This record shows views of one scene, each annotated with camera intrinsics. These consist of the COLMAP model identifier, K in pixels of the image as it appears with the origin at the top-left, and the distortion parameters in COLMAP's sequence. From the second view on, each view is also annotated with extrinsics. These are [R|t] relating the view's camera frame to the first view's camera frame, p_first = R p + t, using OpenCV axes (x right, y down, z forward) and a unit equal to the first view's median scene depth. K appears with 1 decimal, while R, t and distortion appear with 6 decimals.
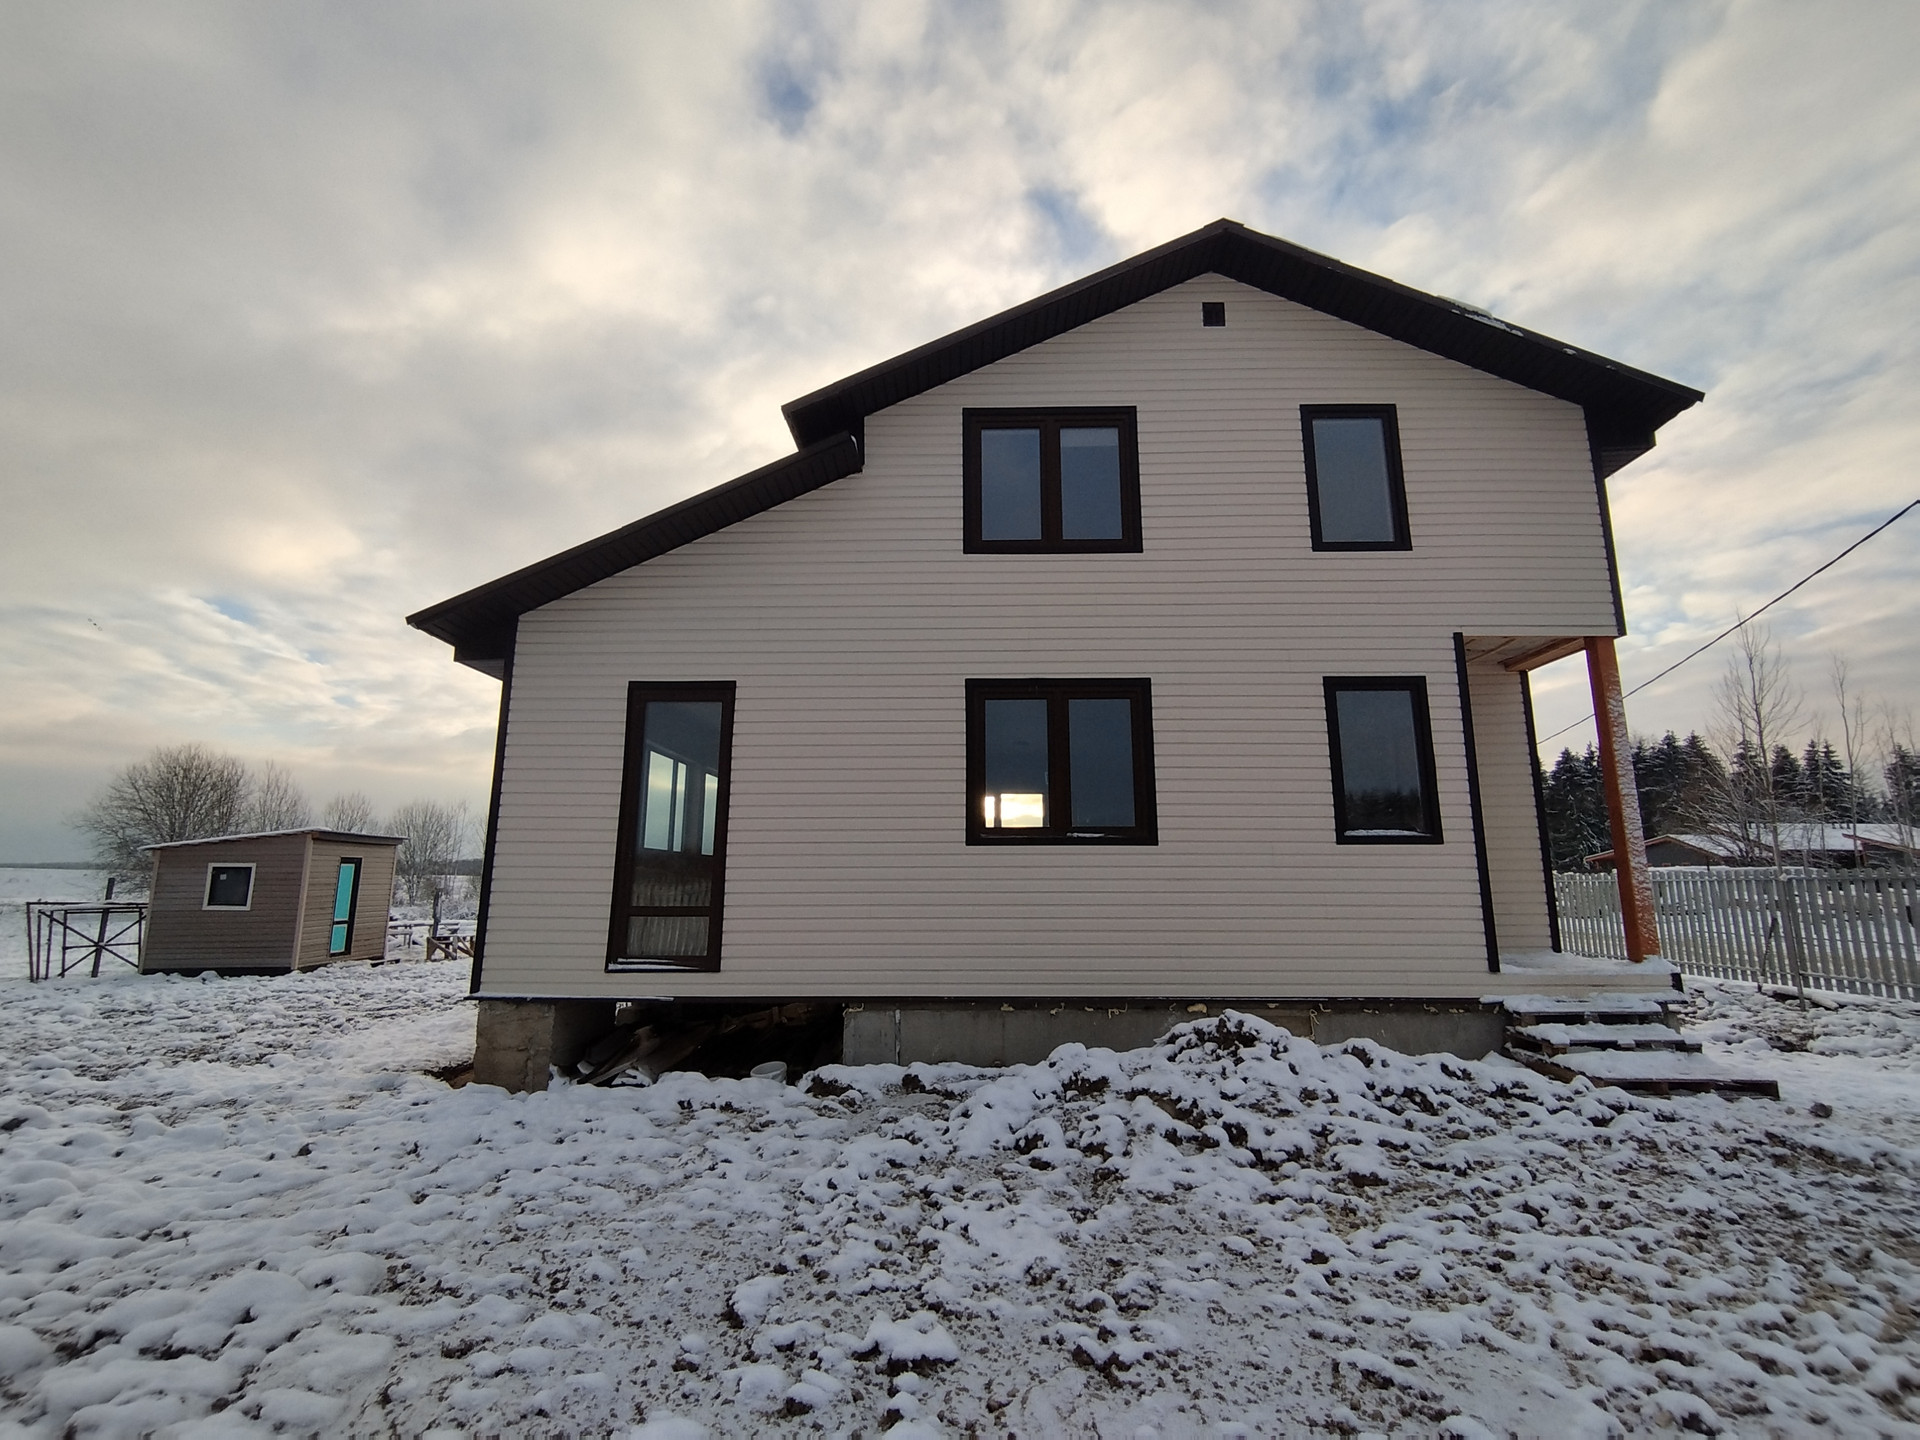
lens RADIAL K [[874.1, 0, 959.5], [0, 874.1, 732.6], [0, 0, 1]] dist [-0.001064, 0.001228]
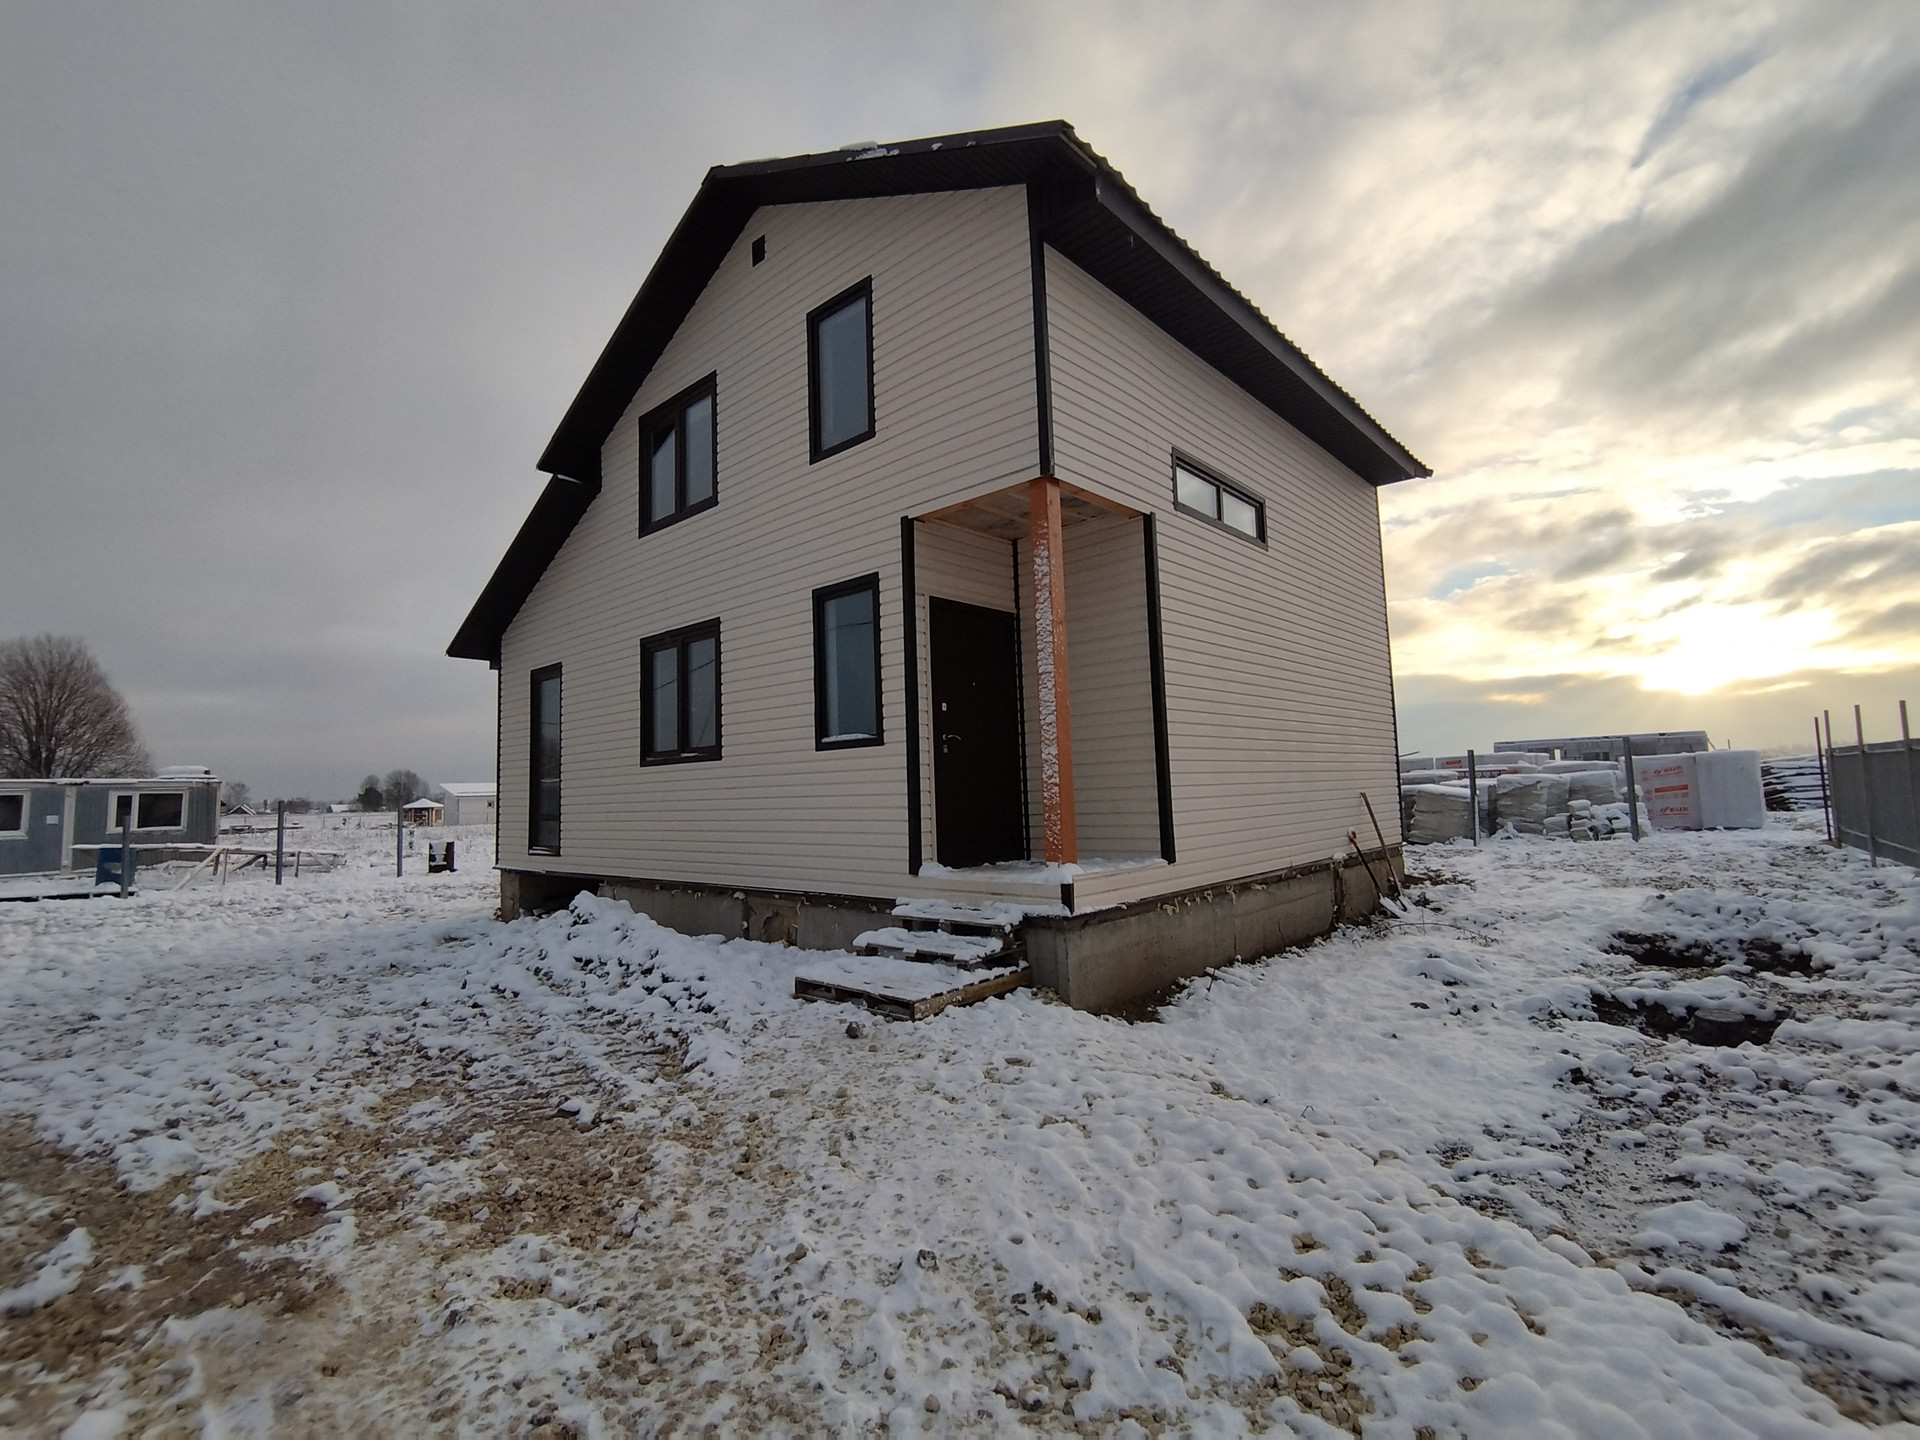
lens RADIAL K [[874.1, 0, 959.2], [0, 874.1, 712.9], [0, 0, 1]] dist [-0.001064, 0.001228]
pose [[0.762666, -0.081991, -0.641575, 1.194506], [0.157624, 0.985587, 0.061420, 0.042912], [0.627293, -0.147970, 0.764597, 0.294859]]
